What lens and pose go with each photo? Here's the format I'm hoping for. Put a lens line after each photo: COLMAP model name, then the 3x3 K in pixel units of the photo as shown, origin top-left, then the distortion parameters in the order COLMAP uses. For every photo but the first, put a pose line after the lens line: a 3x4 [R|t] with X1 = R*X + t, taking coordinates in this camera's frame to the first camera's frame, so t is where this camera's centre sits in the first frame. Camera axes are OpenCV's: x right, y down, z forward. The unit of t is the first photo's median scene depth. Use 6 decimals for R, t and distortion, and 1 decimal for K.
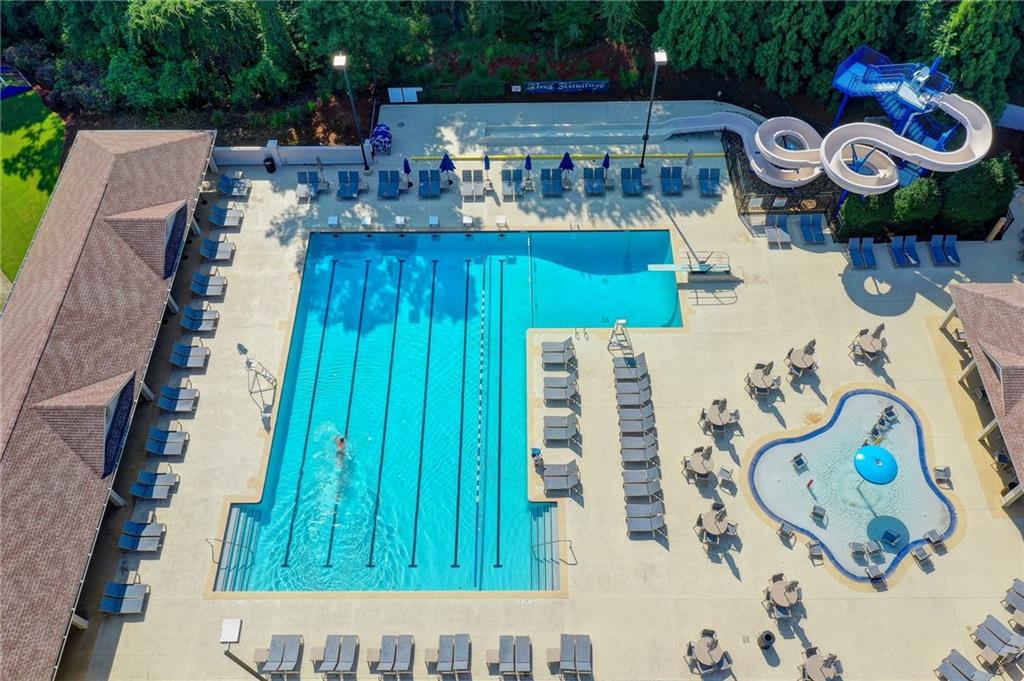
lens RADIAL K [[800.4, 0, 512.0], [0, 800.4, 340.5], [0, 0, 1]] dist [-0.007044, 0.010479]
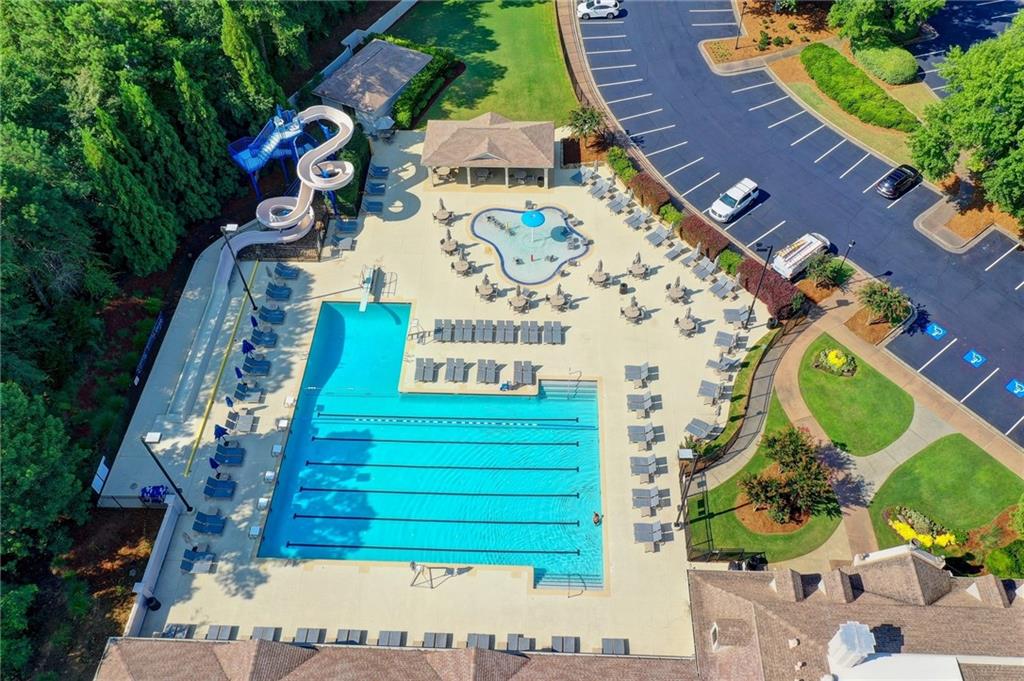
lens RADIAL K [[800.4, 0, 512.0], [0, 800.4, 340.5], [0, 0, 1]] dist [-0.007044, 0.010479]
pose [[0.041994, -0.764831, 0.642860, -0.704266], [0.840505, 0.374913, 0.391141, -0.375789], [-0.540173, 0.523902, 0.658589, -0.006662]]
